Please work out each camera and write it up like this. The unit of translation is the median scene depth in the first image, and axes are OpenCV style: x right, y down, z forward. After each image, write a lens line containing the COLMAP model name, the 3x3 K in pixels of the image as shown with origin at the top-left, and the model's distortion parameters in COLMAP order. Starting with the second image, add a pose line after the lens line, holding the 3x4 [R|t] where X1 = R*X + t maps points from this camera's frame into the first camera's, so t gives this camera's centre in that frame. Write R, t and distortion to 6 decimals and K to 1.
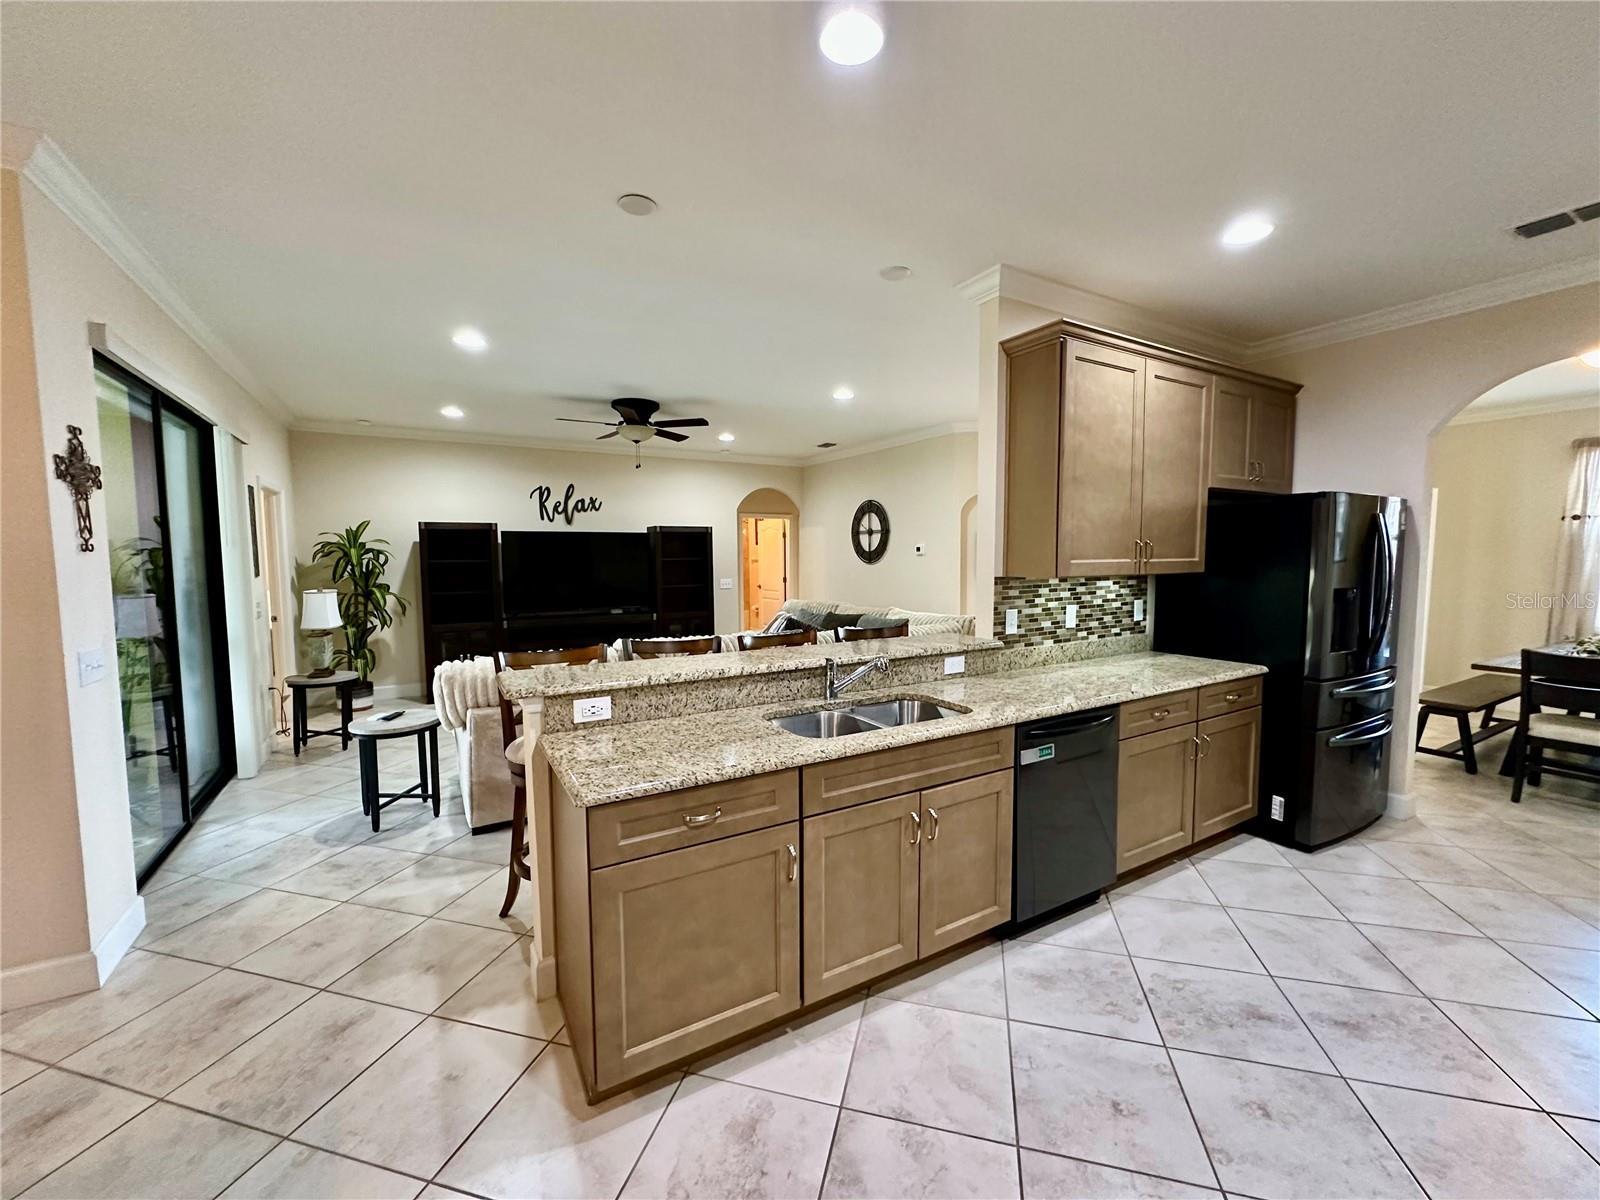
lens RADIAL K [[636.1, 0, 797.6], [0, 636.1, 600.2], [0, 0, 1]] dist [-0.003882, 0.001298]
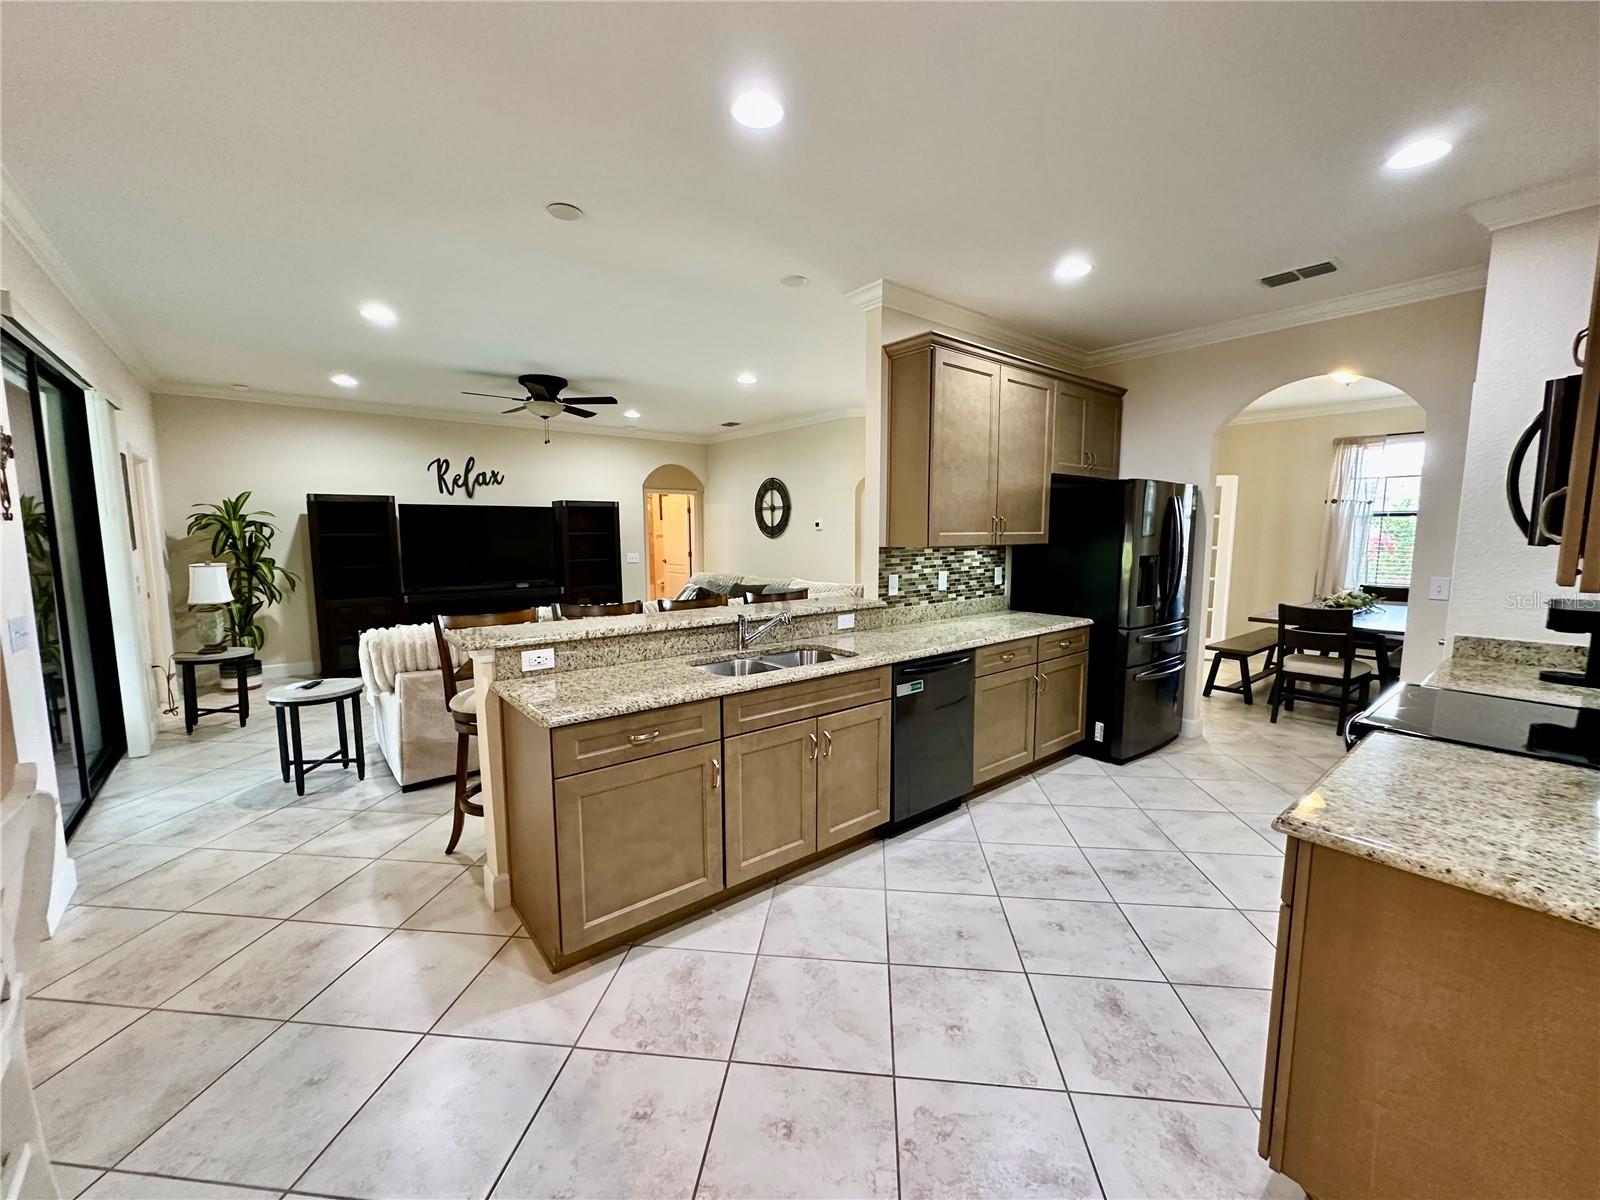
lens RADIAL K [[636.1, 0, 798.5], [0, 636.1, 599.5], [0, 0, 1]] dist [-0.003882, 0.001298]
pose [[0.987982, -0.013445, 0.153985, -0.020830], [0.007940, 0.999309, 0.036309, 0.016271], [-0.154367, -0.034650, 0.987406, -0.142381]]
